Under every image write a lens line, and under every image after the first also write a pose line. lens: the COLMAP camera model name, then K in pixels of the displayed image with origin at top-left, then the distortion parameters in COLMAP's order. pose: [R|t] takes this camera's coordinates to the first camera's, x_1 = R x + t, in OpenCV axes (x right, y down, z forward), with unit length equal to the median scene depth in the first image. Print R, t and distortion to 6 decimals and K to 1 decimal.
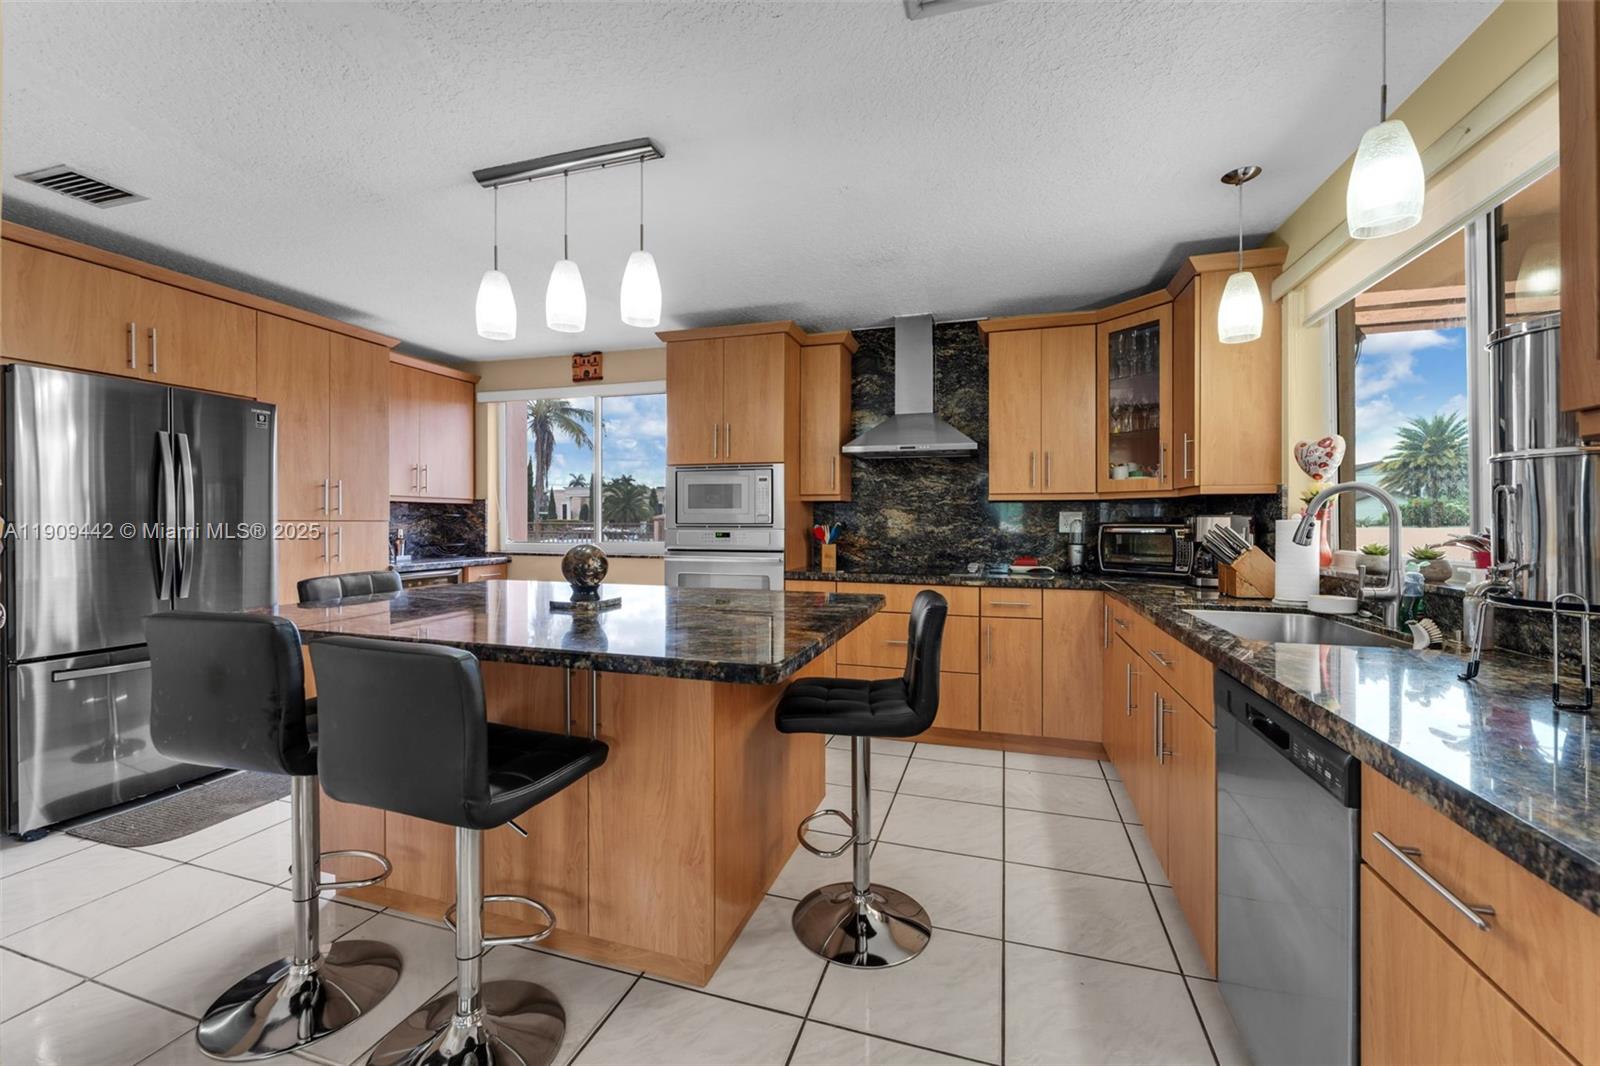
lens RADIAL K [[647.2, 0, 800.1], [0, 647.2, 521.2], [0, 0, 1]] dist [-0.000686, 0.000089]
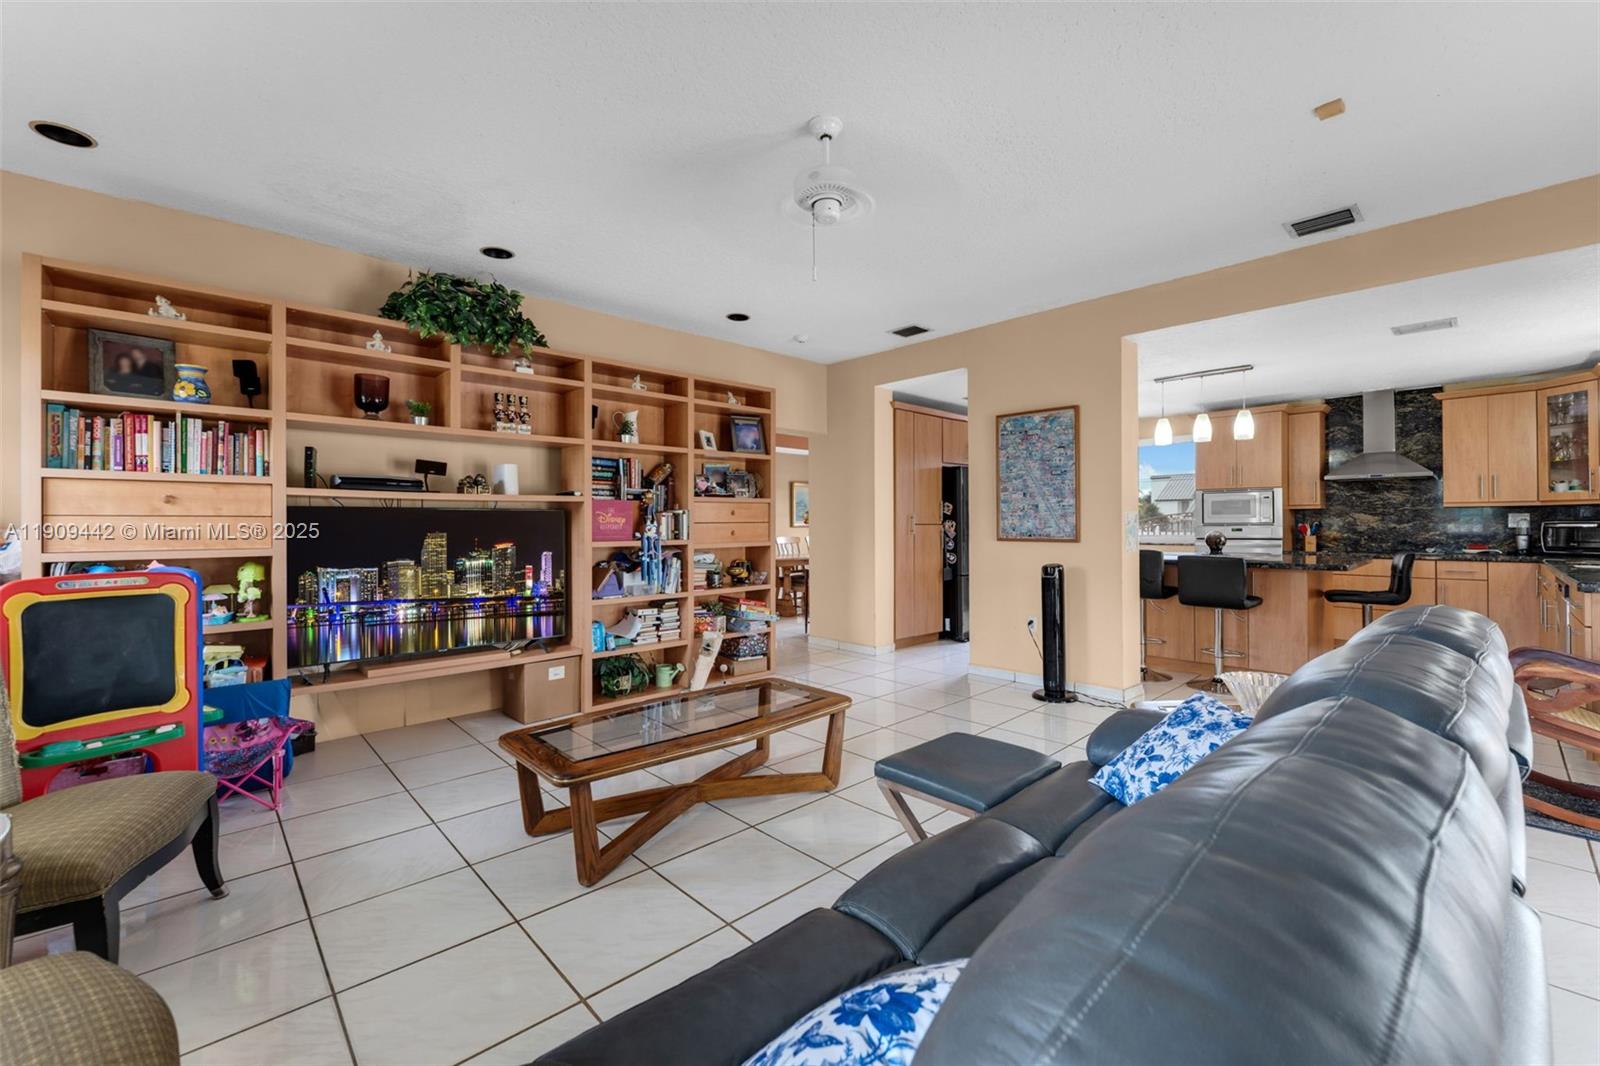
lens RADIAL K [[663.5, 0, 800.2], [0, 663.5, 521.9], [0, 0, 1]] dist [0.000014, 0.000341]
pose [[0.877575, -0.007425, -0.479382, -0.288550], [0.005004, 0.999967, -0.006328, 0.005850], [0.479414, 0.003155, 0.877583, -1.094807]]
